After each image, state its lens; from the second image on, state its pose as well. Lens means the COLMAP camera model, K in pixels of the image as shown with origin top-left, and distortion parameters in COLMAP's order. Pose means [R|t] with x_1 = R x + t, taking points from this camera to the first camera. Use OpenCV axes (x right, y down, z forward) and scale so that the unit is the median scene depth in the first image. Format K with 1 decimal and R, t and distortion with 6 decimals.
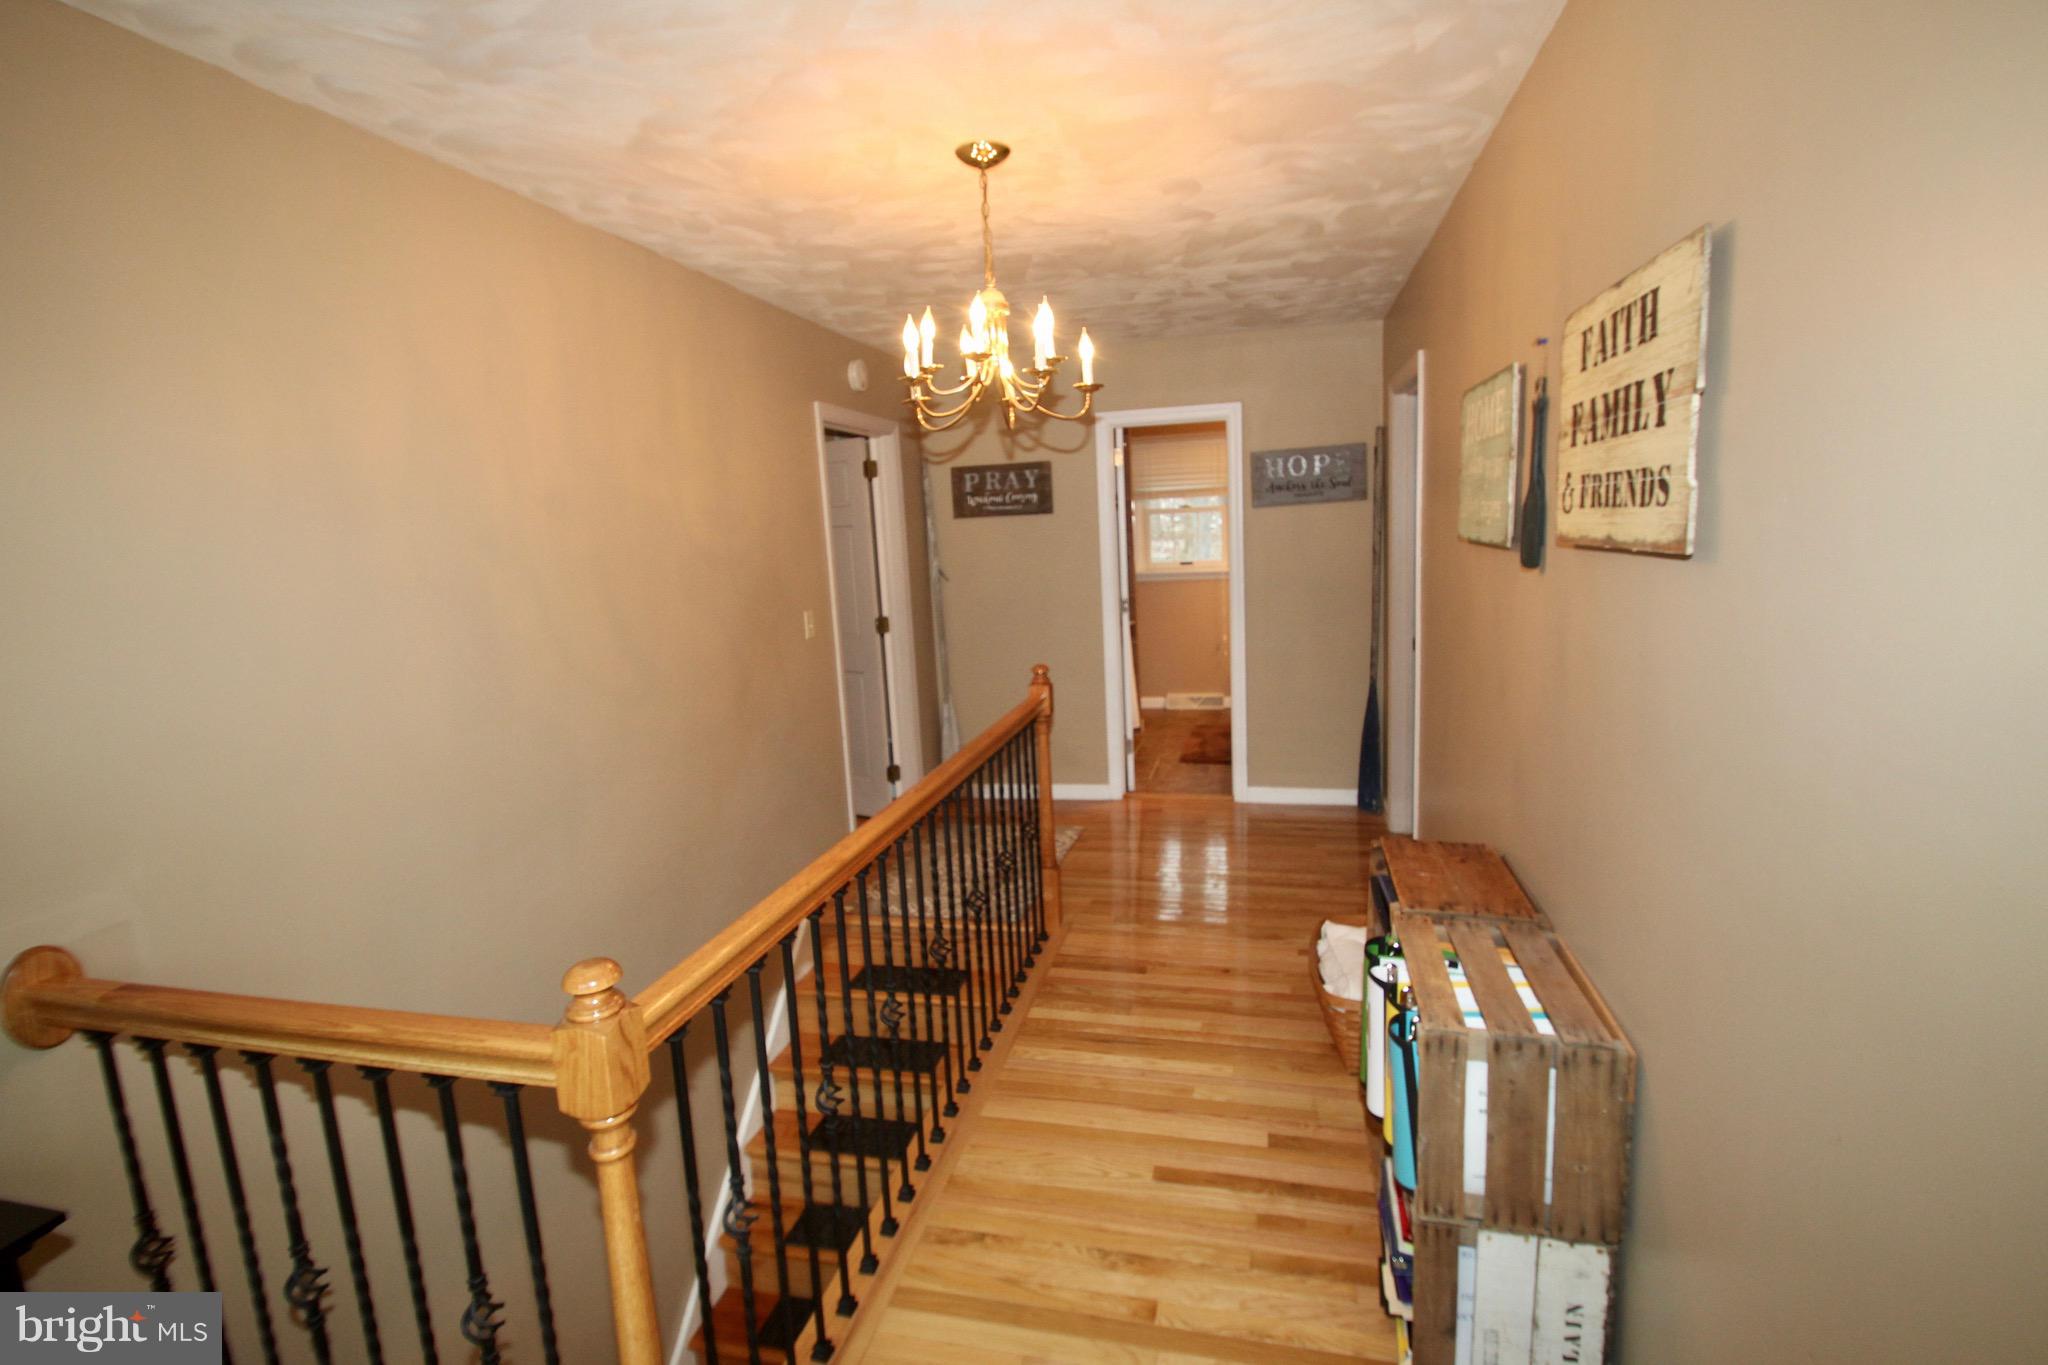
lens RADIAL K [[971.8, 0, 1024.3], [0, 971.8, 691.8], [0, 0, 1]] dist [0.012620, -0.015541]
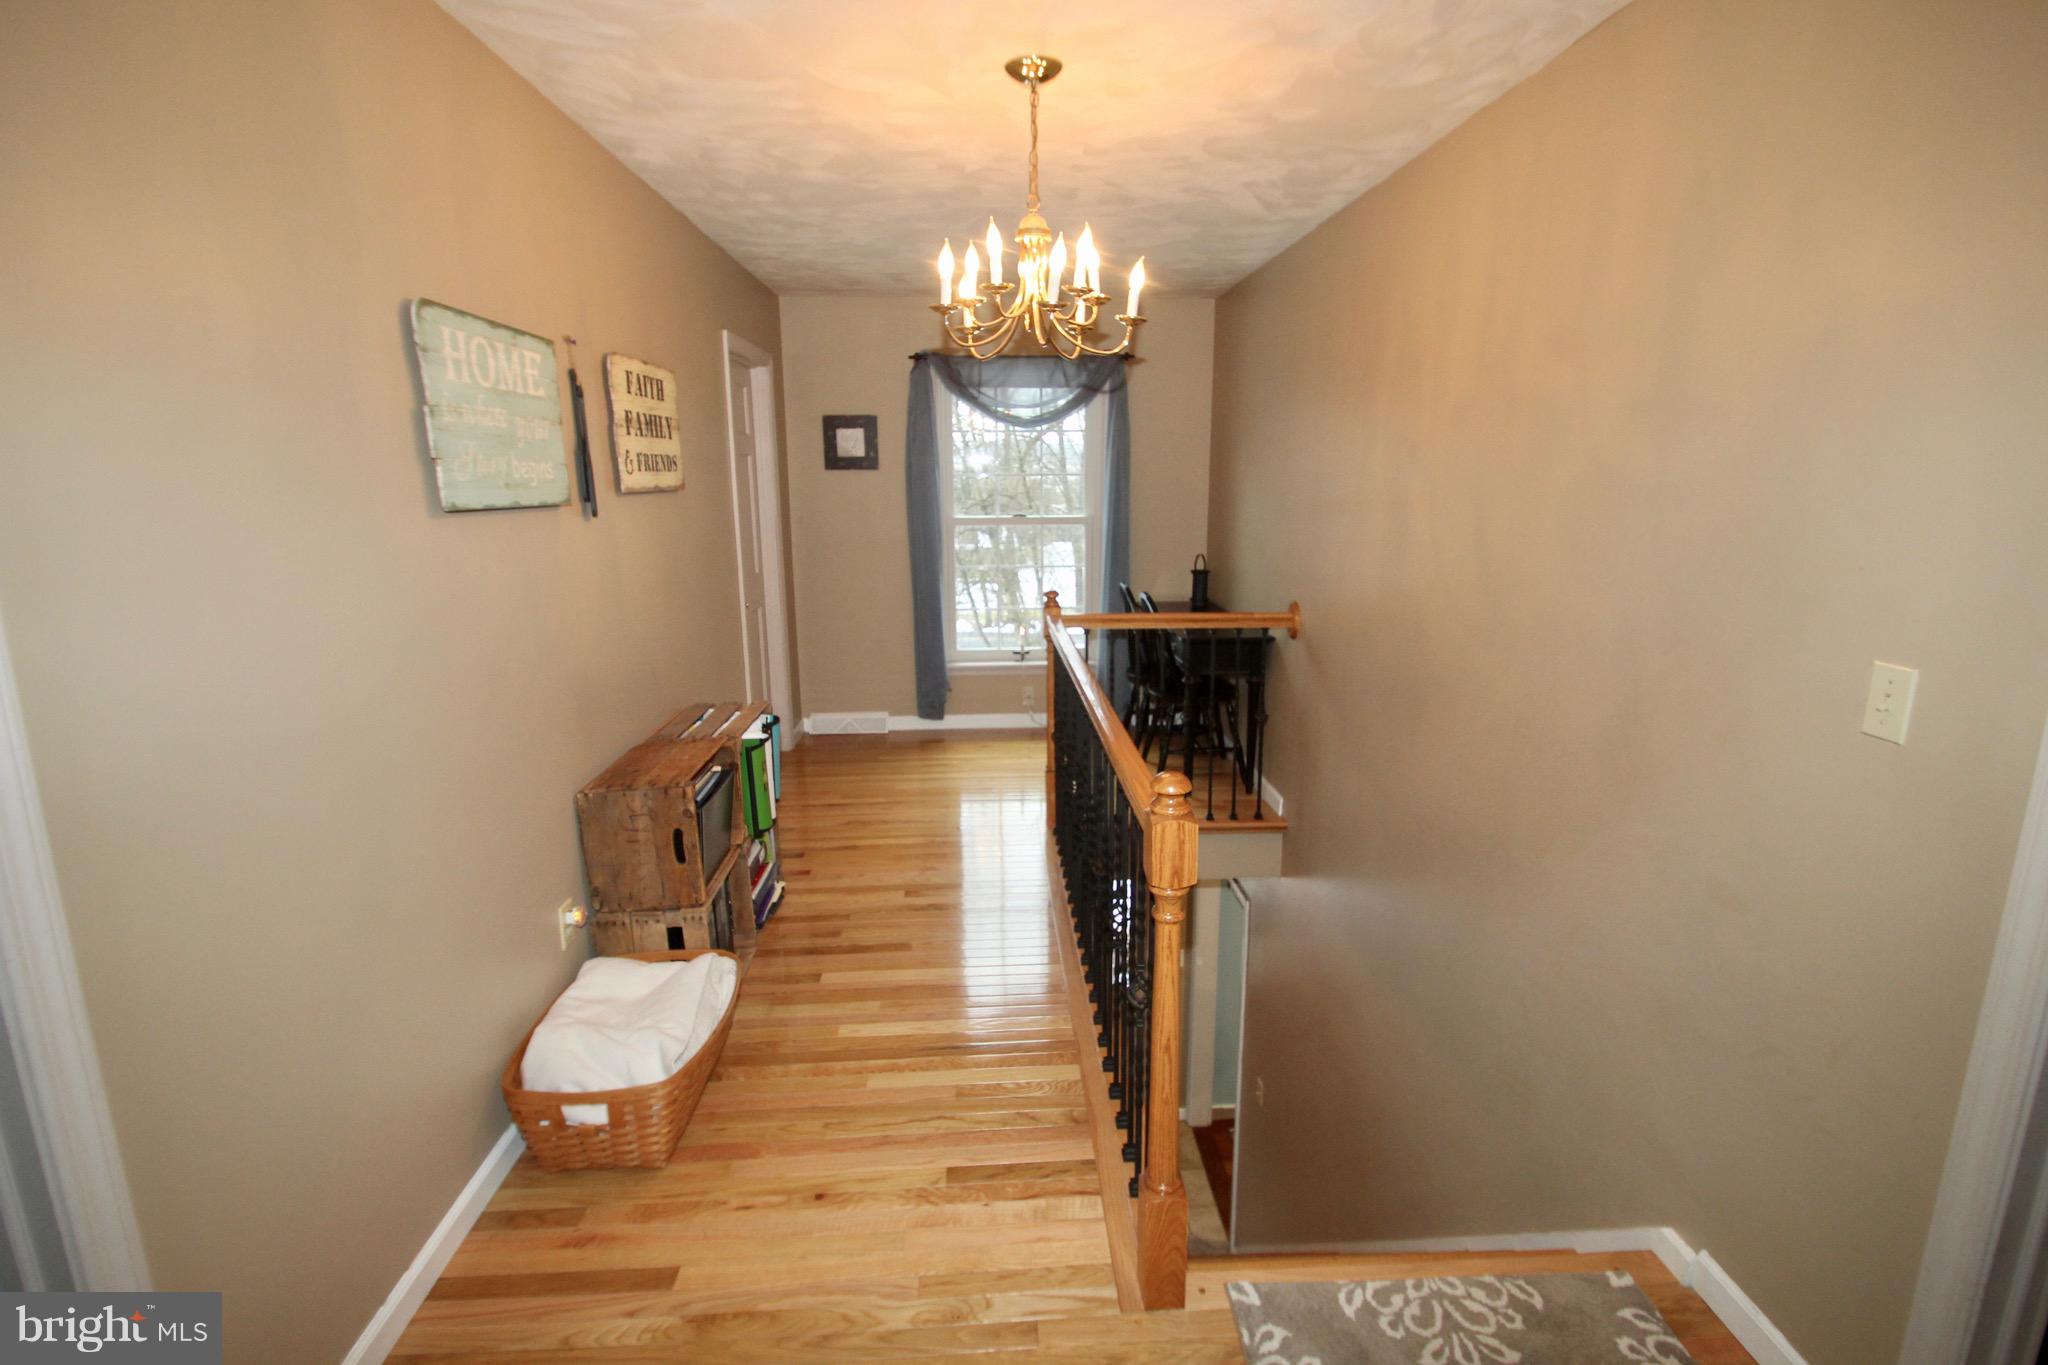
lens RADIAL K [[971.8, 0, 1026.6], [0, 971.8, 685.2], [0, 0, 1]] dist [0.012620, -0.015541]
pose [[-0.955090, 0.115089, -0.273053, 0.335609], [0.003375, 0.925657, 0.378349, -0.393801], [0.296297, 0.360436, -0.884474, 2.316577]]
